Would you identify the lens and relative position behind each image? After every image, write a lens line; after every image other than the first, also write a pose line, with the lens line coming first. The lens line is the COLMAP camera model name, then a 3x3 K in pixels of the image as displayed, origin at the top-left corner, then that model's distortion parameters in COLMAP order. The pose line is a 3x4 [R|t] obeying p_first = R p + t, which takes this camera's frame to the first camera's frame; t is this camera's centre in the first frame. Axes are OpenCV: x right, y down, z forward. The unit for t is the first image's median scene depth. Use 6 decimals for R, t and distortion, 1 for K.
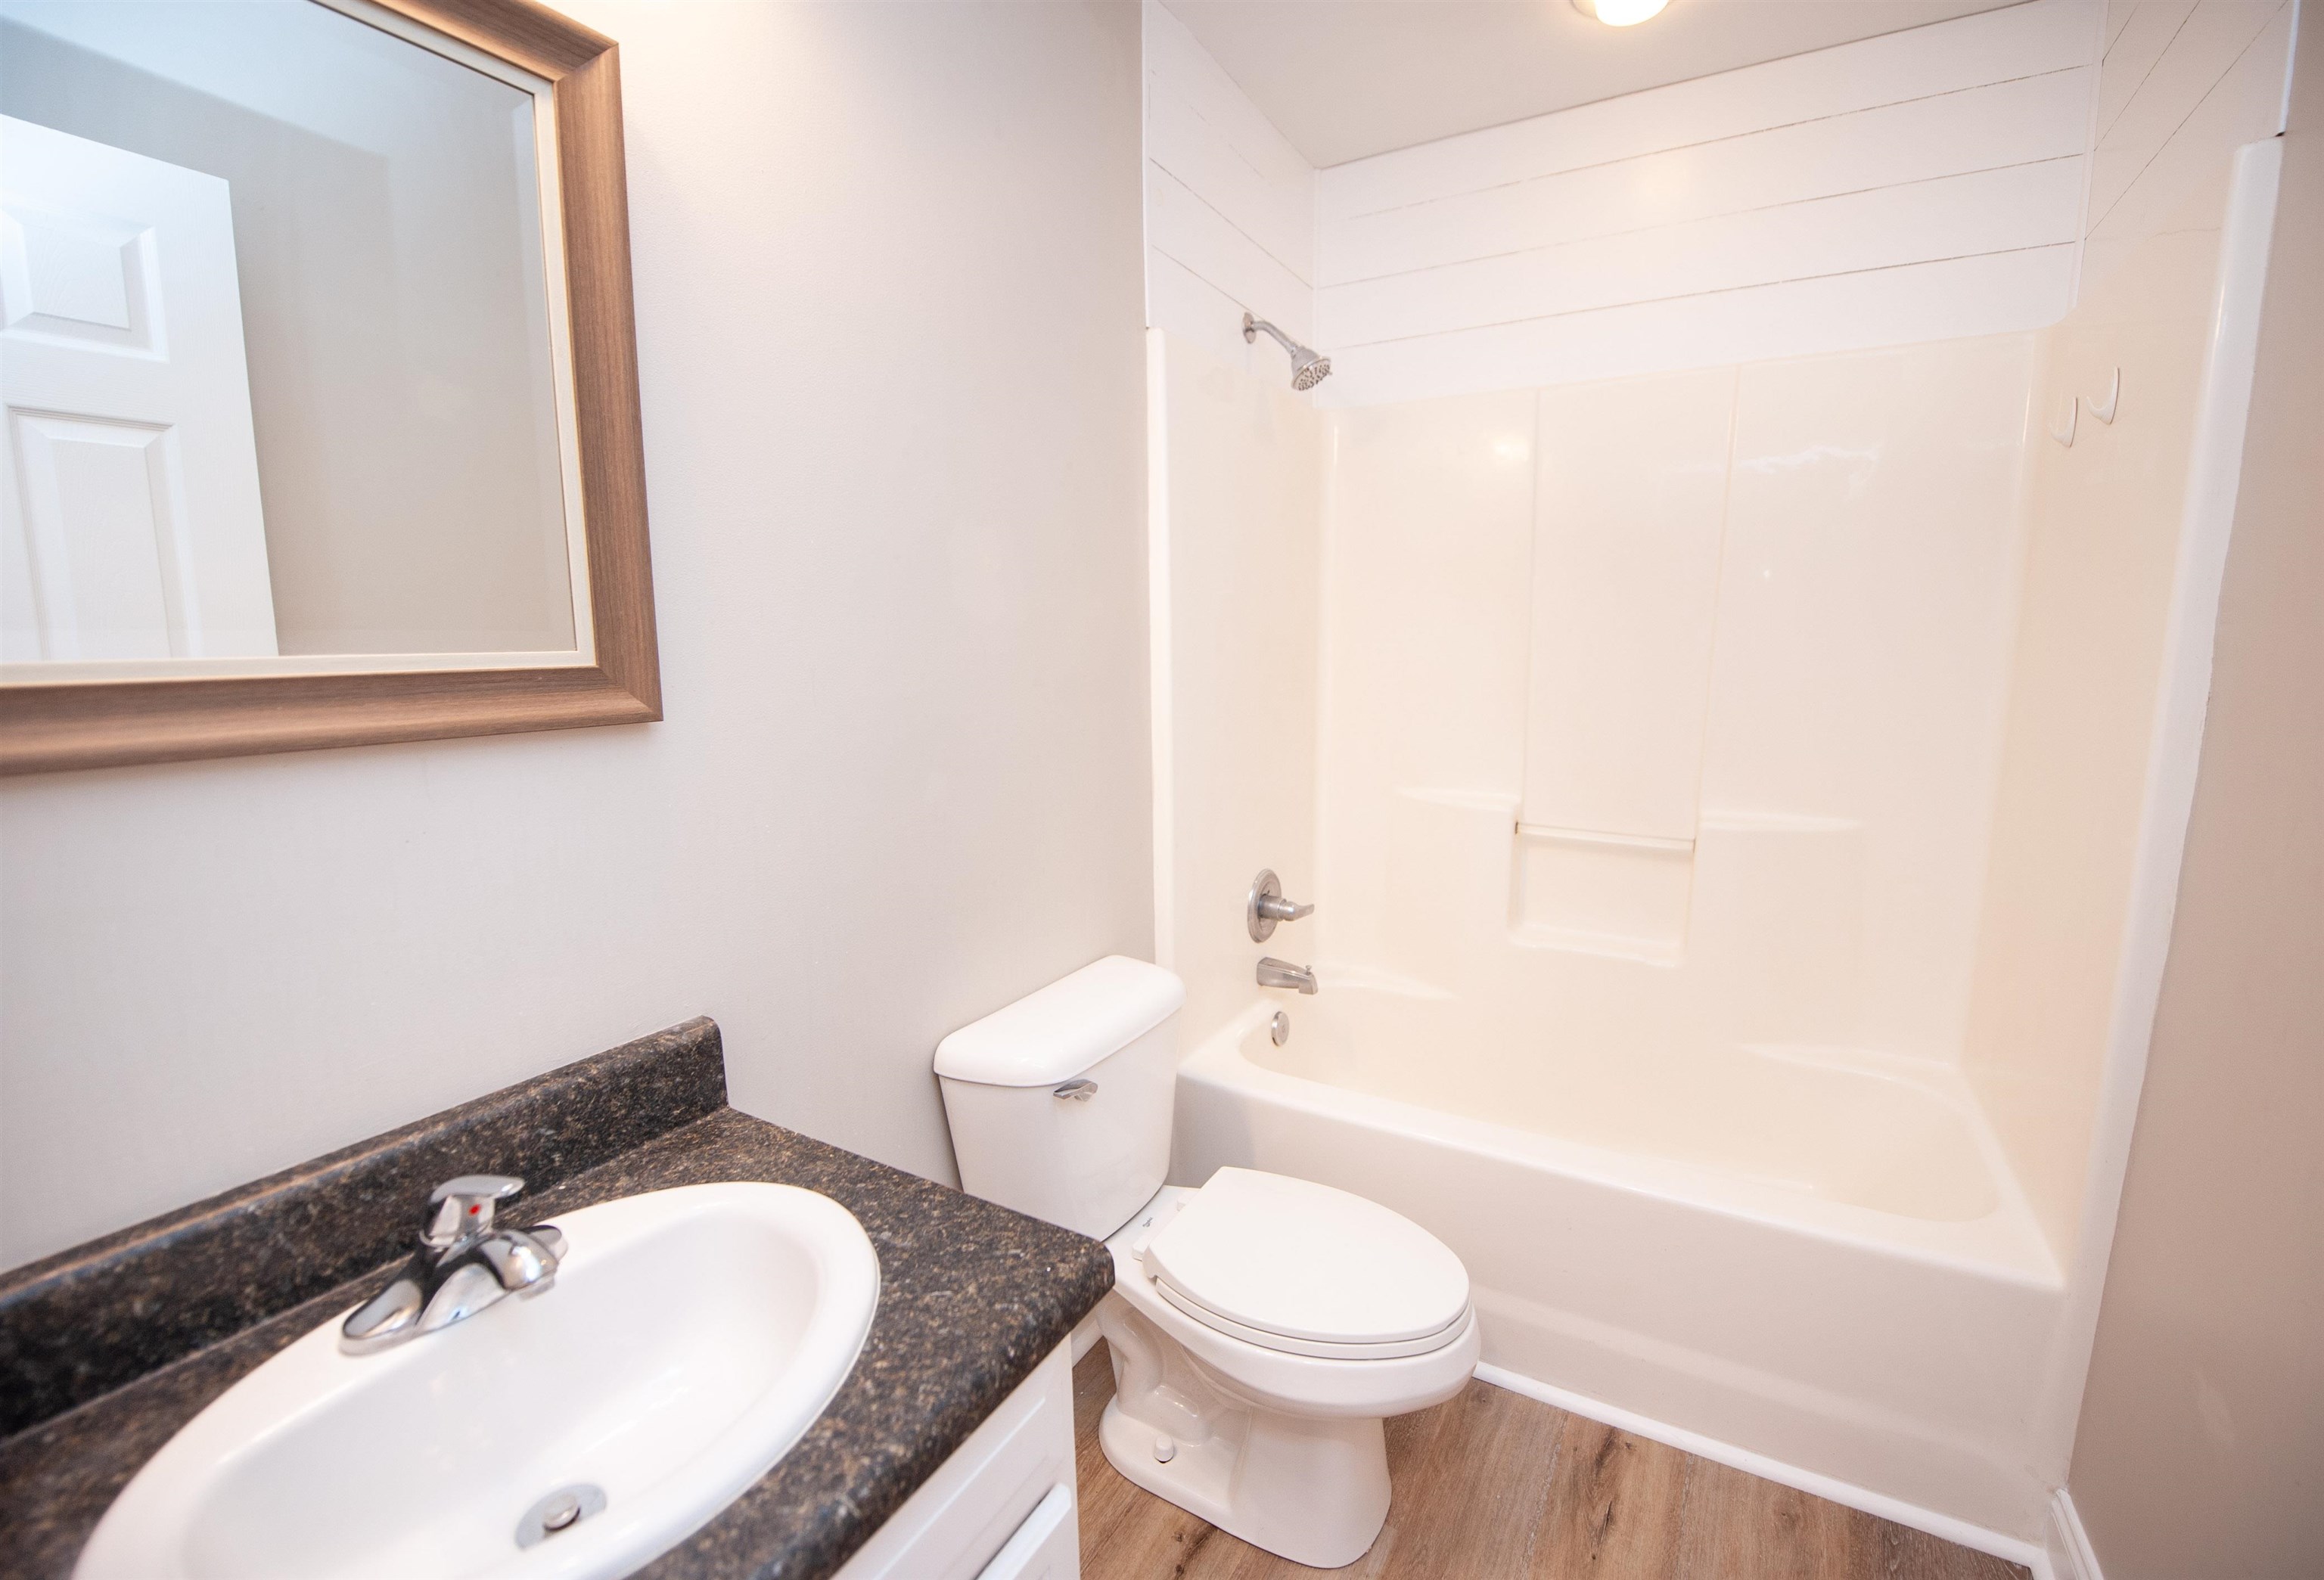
lens RADIAL K [[965.3, 0, 1171.5], [0, 965.3, 784.3], [0, 0, 1]] dist [-0.024441, 0.000455]
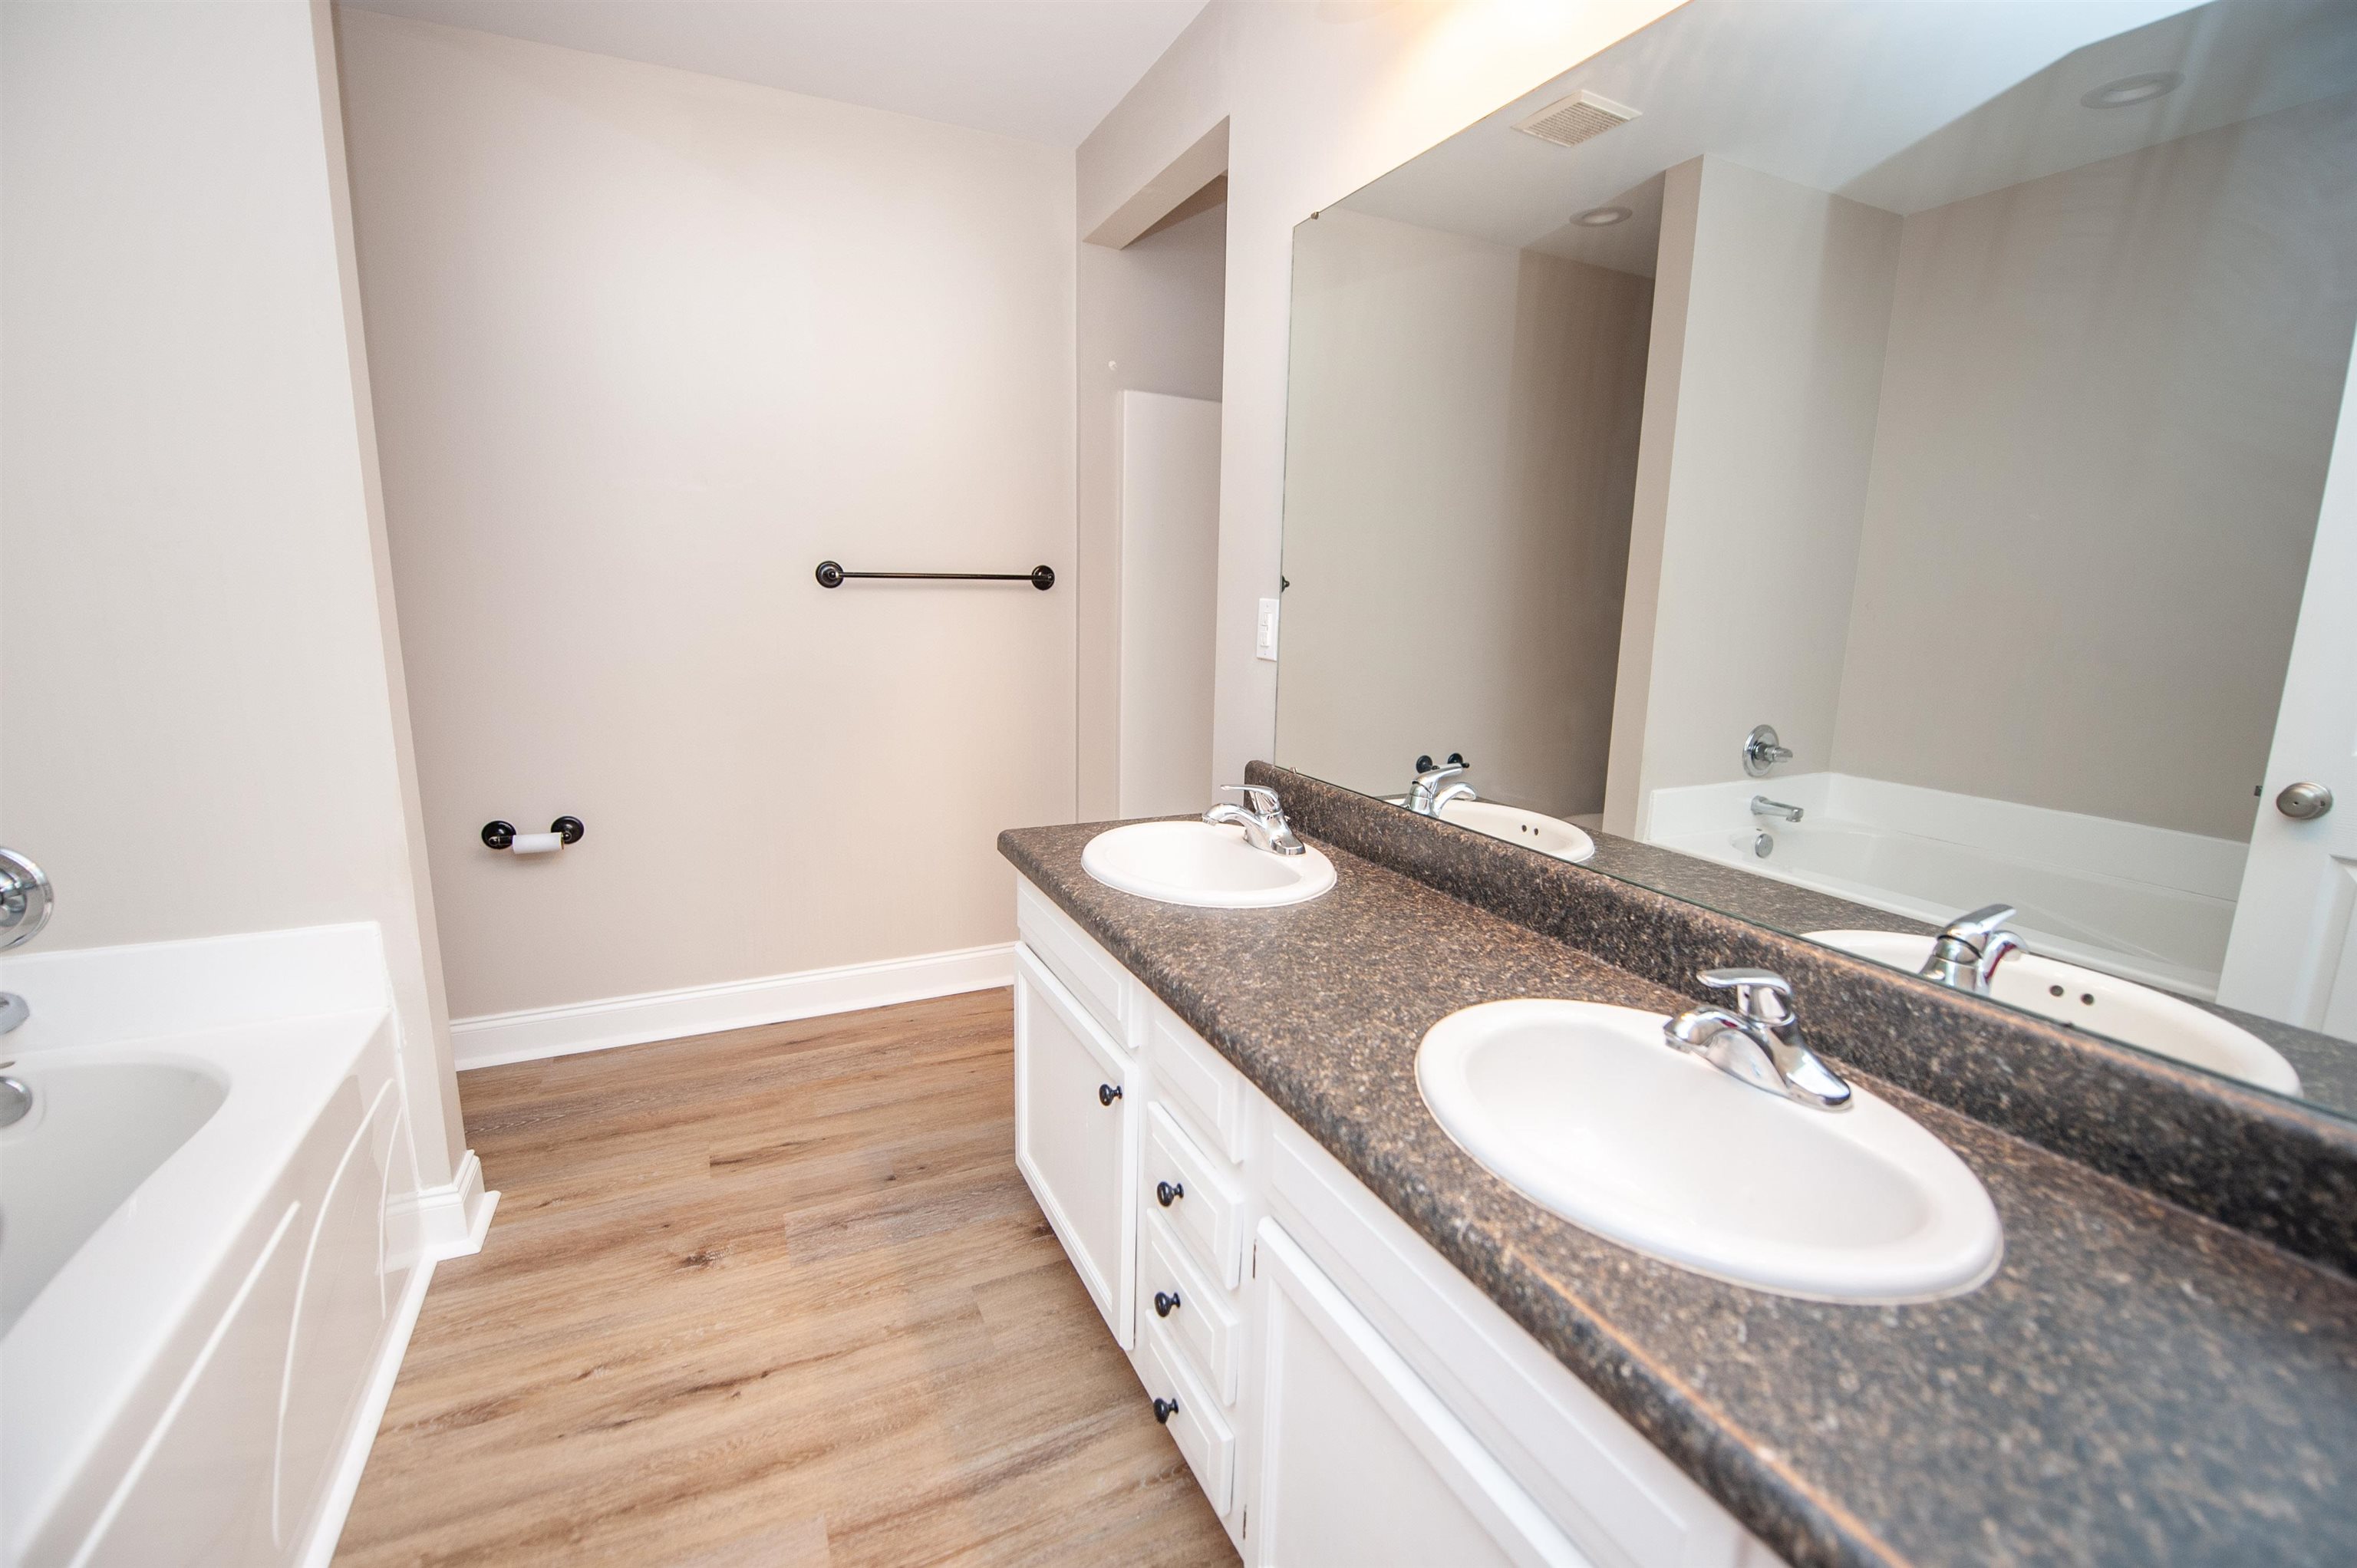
lens RADIAL K [[1005.9, 0, 1177.5], [0, 1005.9, 785.0], [0, 0, 1]] dist [-0.024195, -0.000796]
pose [[-0.577707, 0.162925, -0.799819, 0.537093], [-0.130590, 0.948806, 0.287600, -0.059610], [0.805730, 0.270597, -0.526855, 0.833225]]
